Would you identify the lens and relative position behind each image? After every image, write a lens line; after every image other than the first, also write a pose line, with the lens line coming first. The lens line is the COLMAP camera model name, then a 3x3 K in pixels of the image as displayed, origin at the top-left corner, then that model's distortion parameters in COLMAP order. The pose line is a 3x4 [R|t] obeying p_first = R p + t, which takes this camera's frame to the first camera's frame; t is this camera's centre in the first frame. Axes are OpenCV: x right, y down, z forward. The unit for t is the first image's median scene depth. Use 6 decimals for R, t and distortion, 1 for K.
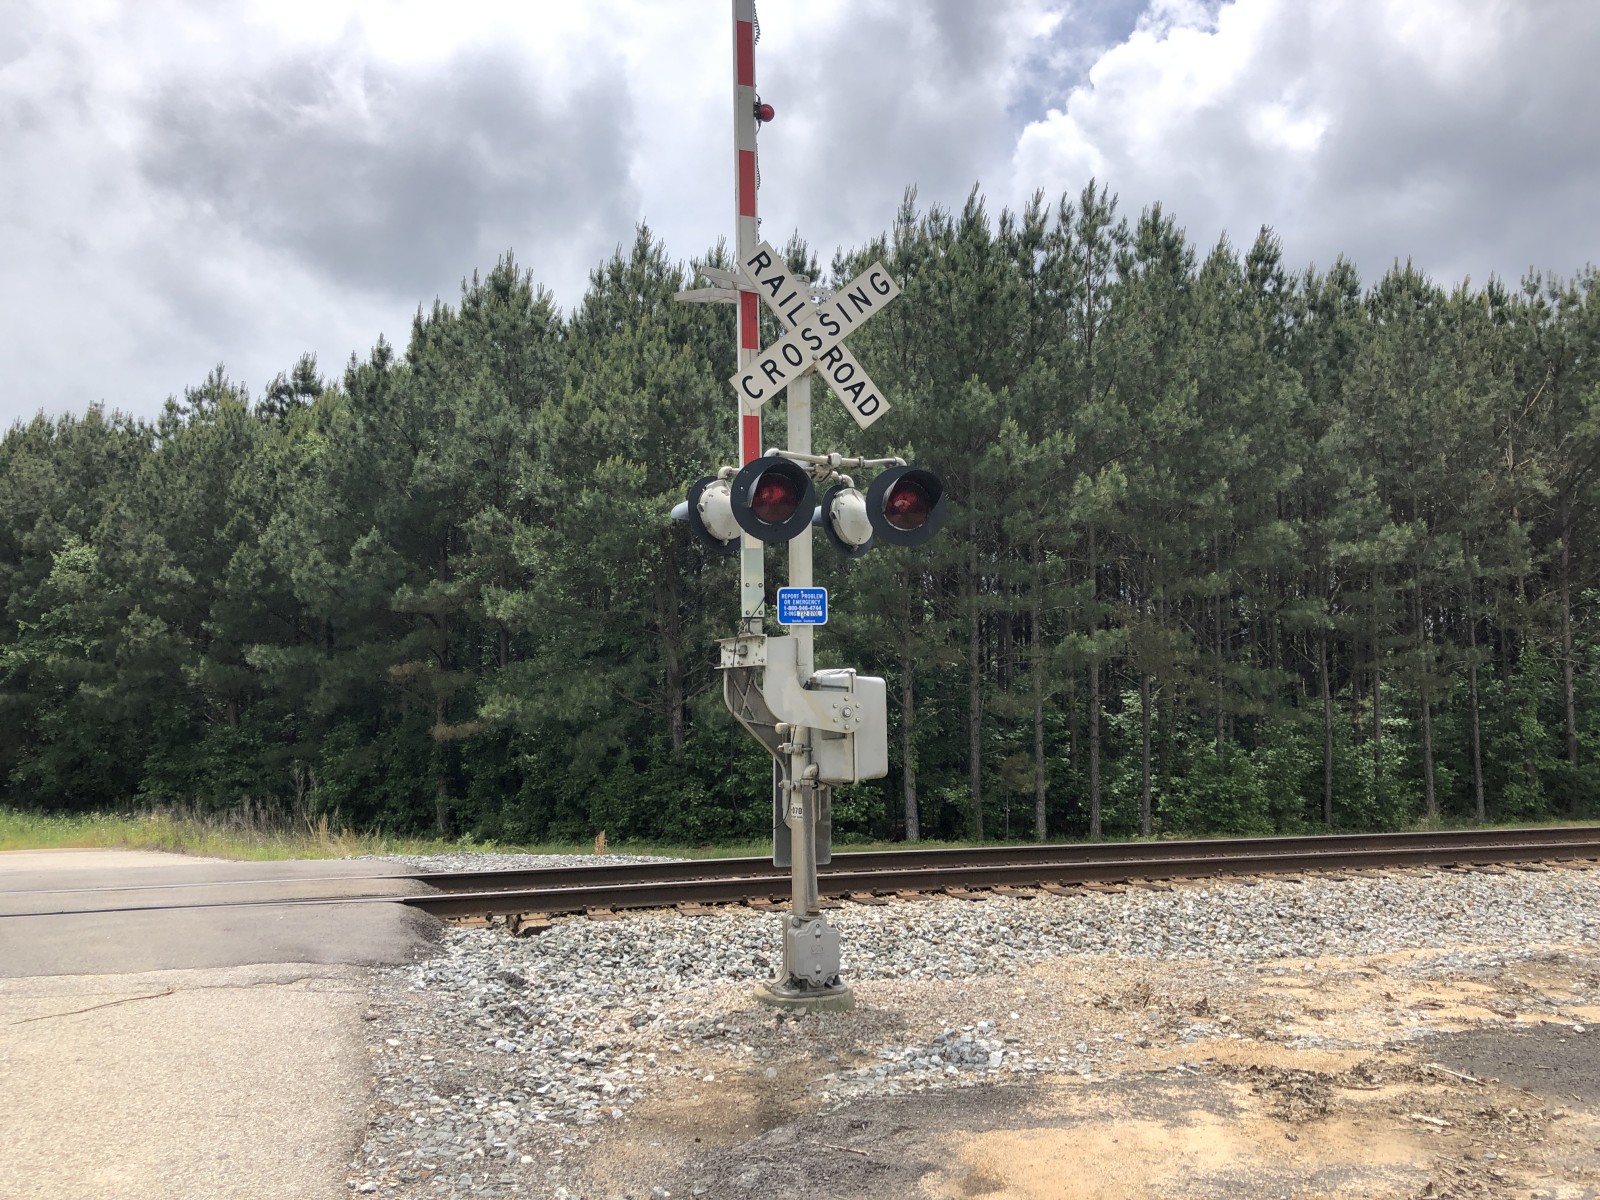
lens RADIAL K [[1283.9, 0, 794.4], [0, 1283.9, 584.4], [0, 0, 1]] dist [0.049308, -0.068506]
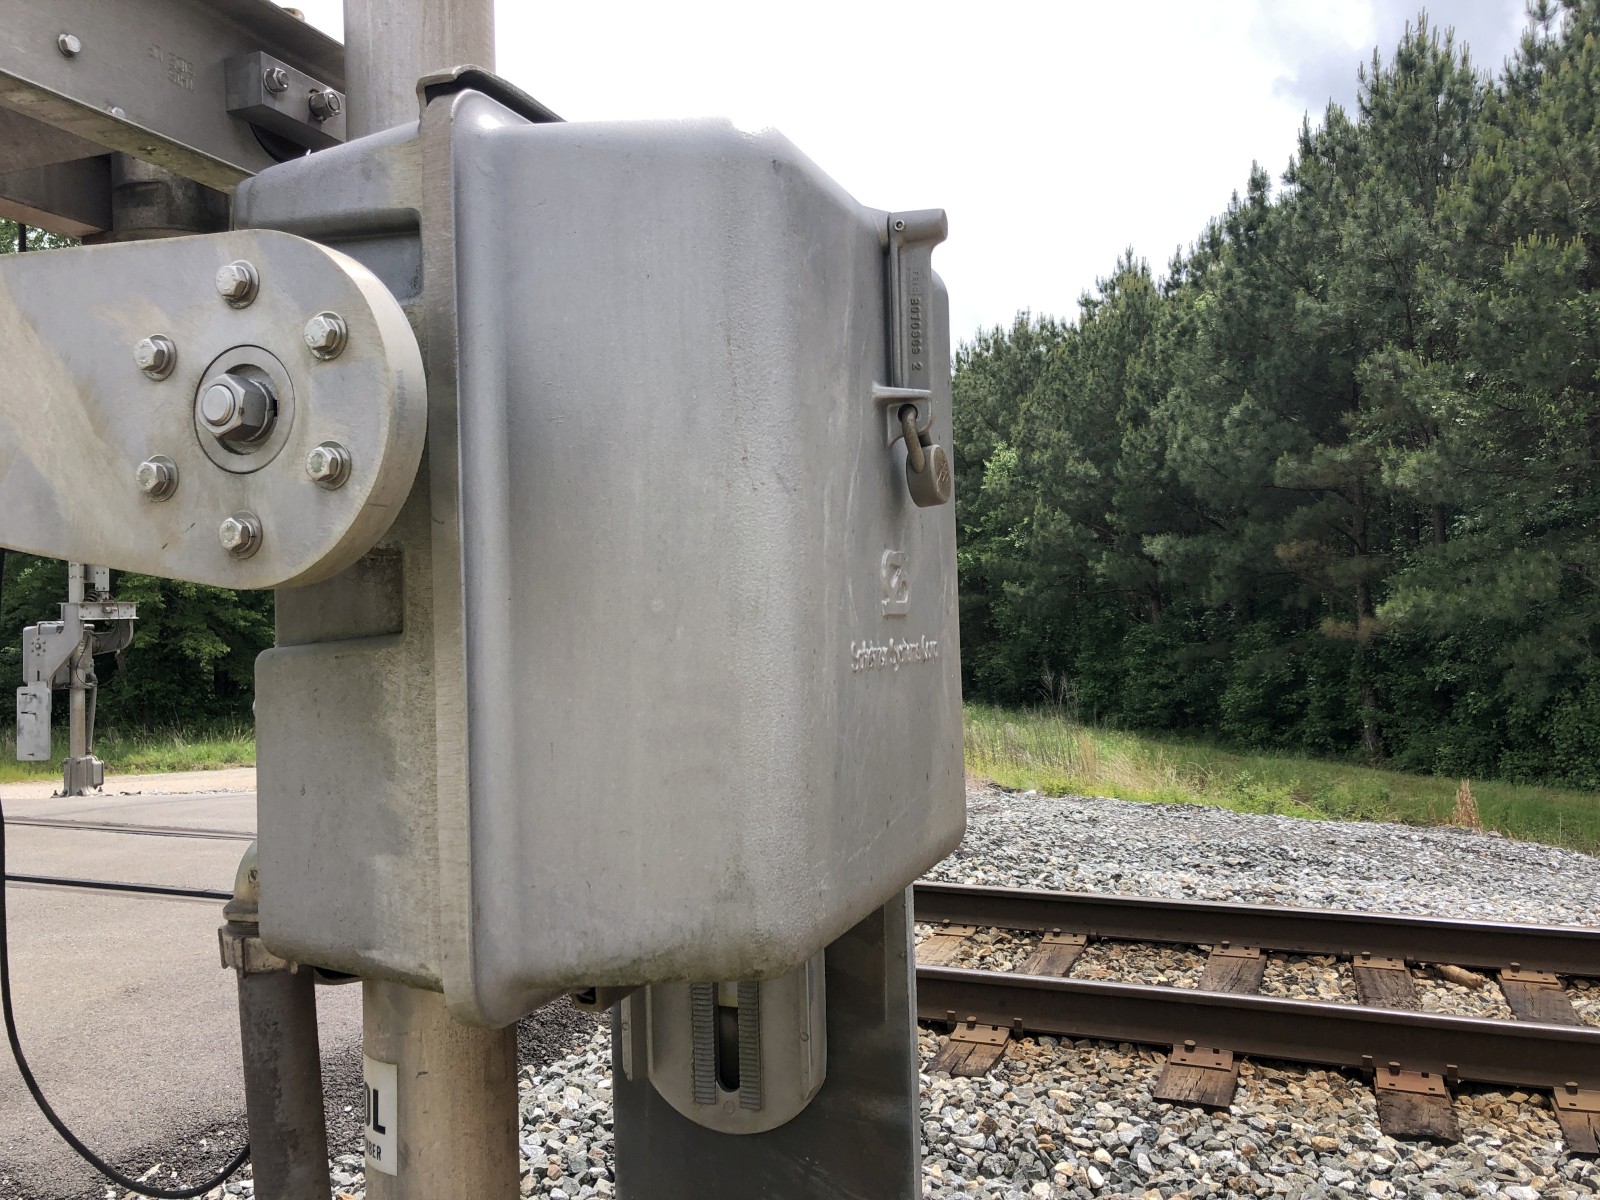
lens RADIAL K [[1283.9, 0, 798.3], [0, 1283.9, 579.1], [0, 0, 1]] dist [0.049308, -0.068506]
pose [[0.732120, -0.024710, -0.680727, 0.026585], [0.074861, 0.996207, 0.044350, 0.017189], [0.677049, -0.083429, 0.731193, 0.153273]]
